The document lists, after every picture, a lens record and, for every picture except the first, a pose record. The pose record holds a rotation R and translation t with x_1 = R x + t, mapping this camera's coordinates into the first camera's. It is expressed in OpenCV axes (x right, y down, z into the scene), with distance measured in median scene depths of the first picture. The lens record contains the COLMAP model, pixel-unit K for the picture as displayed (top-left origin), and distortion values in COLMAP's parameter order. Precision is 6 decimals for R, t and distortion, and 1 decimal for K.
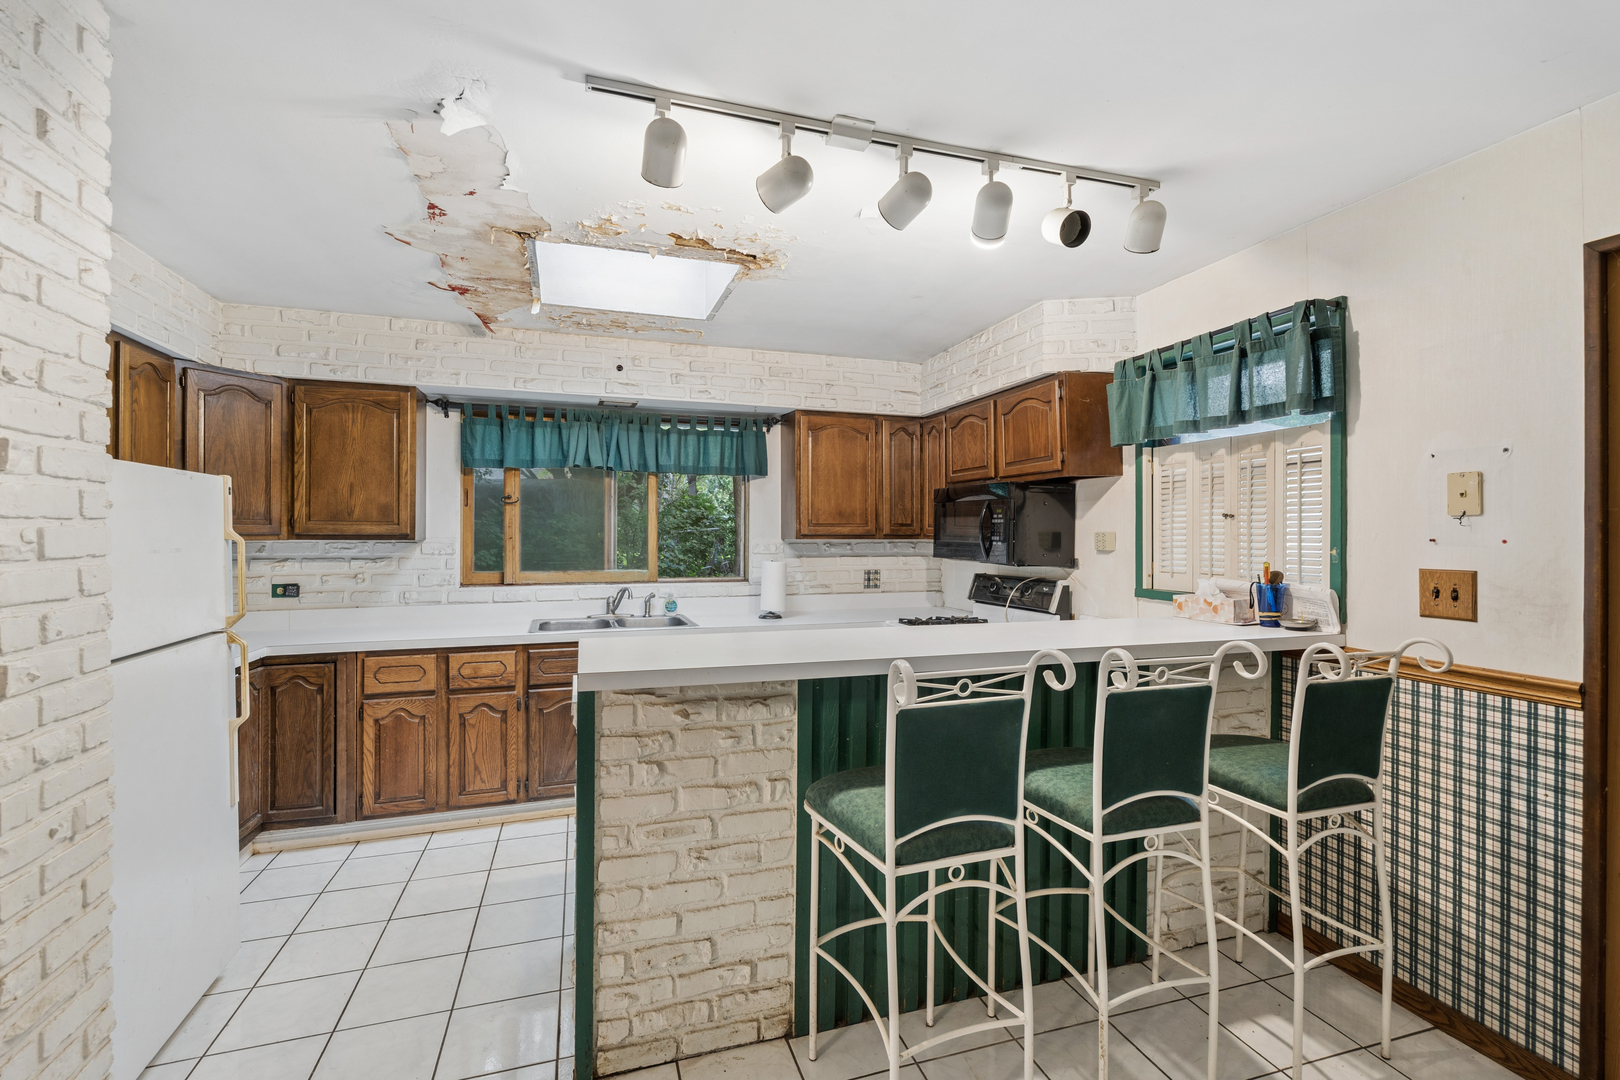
lens RADIAL K [[725.1, 0, 810.0], [0, 725.1, 540.0], [0, 0, 1]] dist [-0.000138, 0.000031]
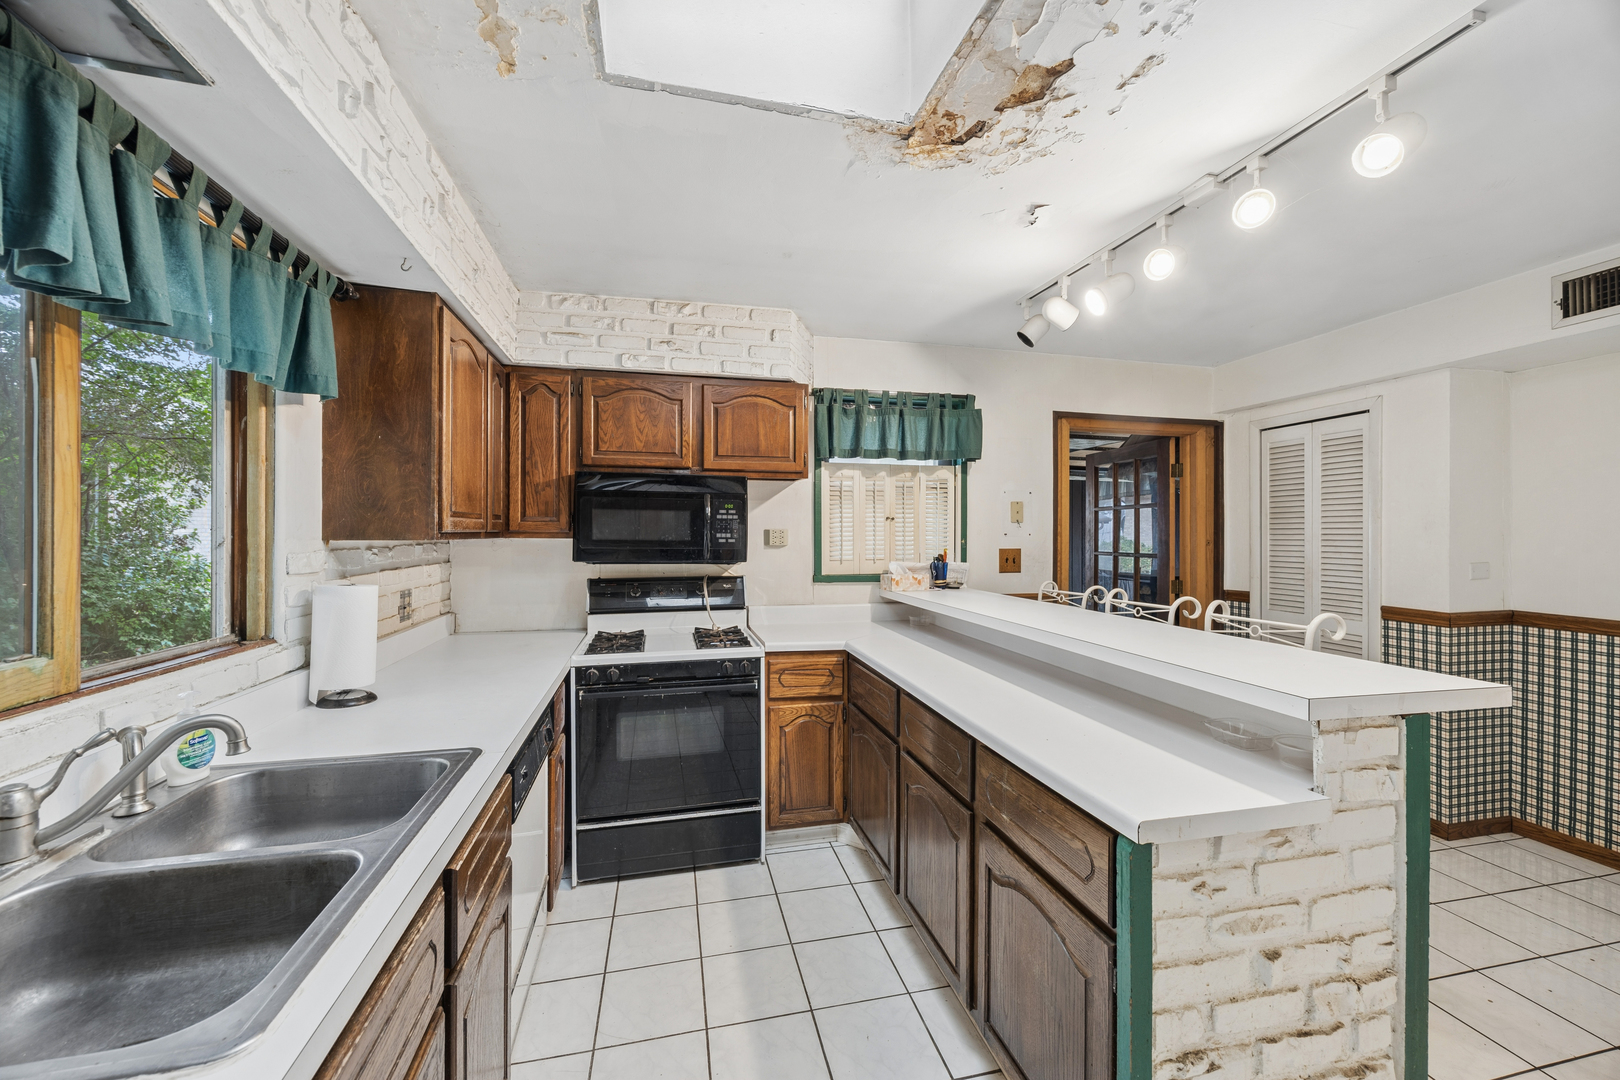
lens RADIAL K [[637.7, 0, 810.0], [0, 637.7, 540.0], [0, 0, 1]] dist [0.001296, 0.000017]
pose [[0.084249, 0.001760, 0.996443, -0.706391], [0.013254, 0.999908, -0.002887, 0.010990], [-0.996357, 0.013450, 0.084218, 1.053035]]
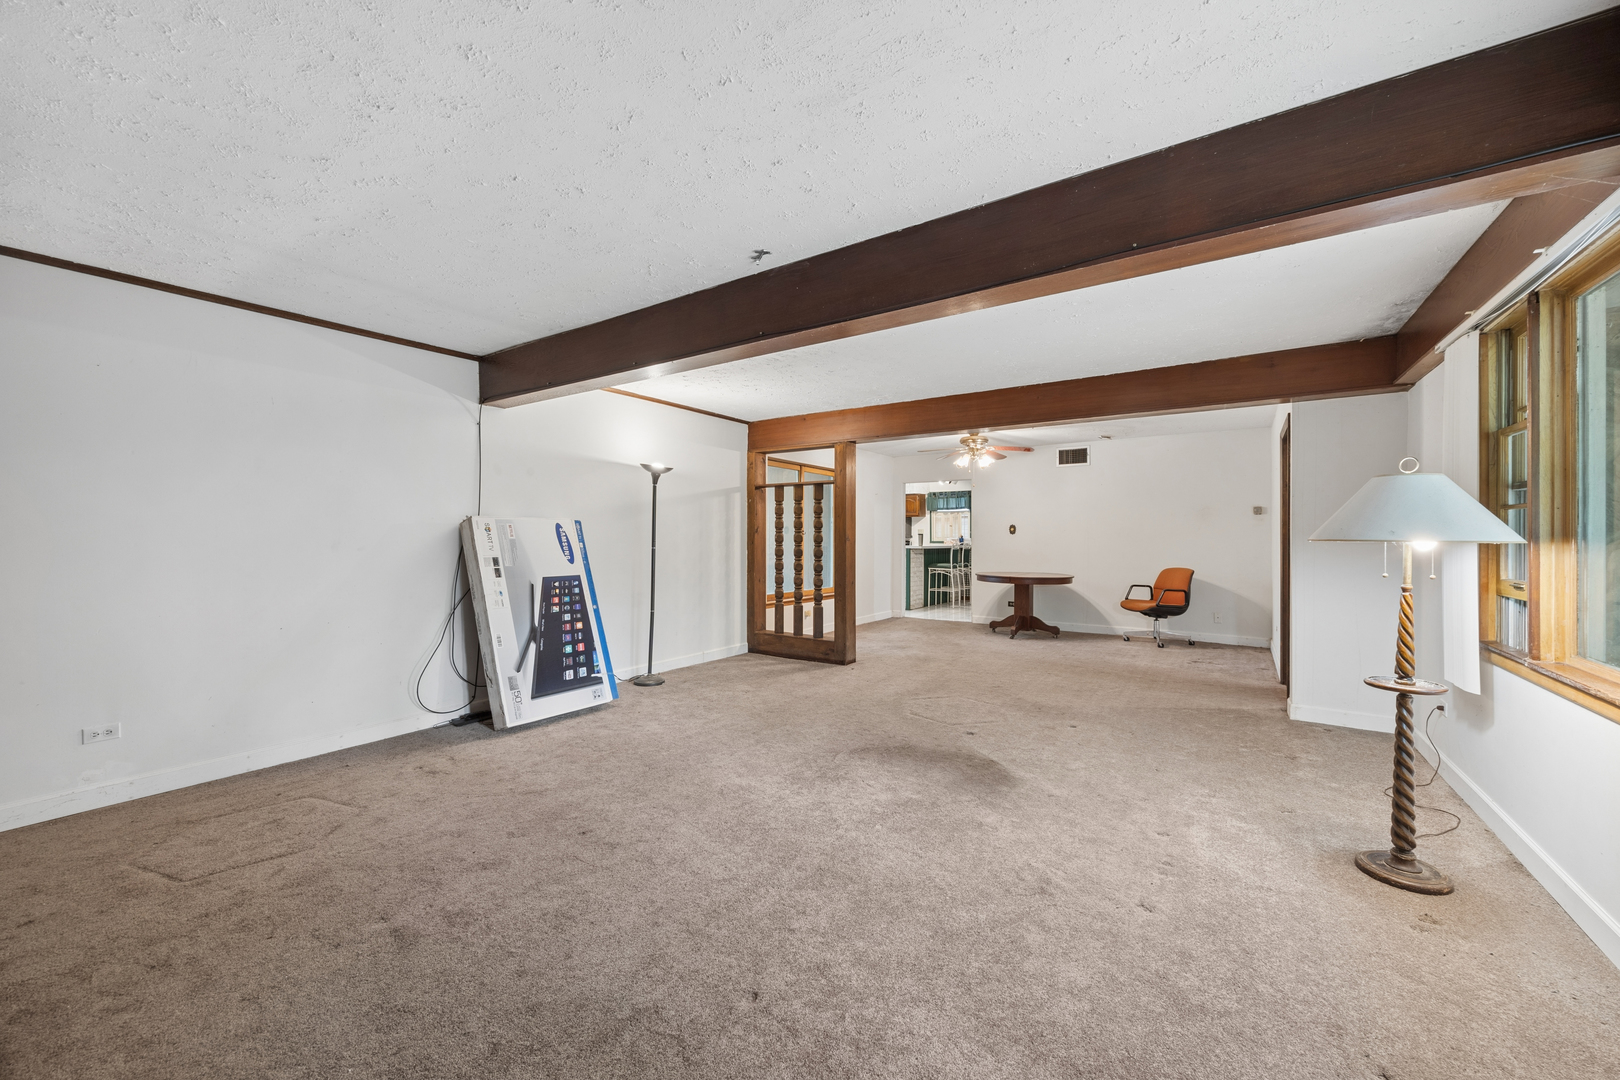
lens RADIAL K [[637.7, 0, 810.0], [0, 637.7, 540.0], [0, 0, 1]] dist [0.001296, 0.000017]
pose [[0.772230, 0.008147, 0.635291, -3.114469], [-0.000983, 0.999932, -0.011628, 0.122393], [-0.635343, 0.008355, 0.772185, -1.895536]]
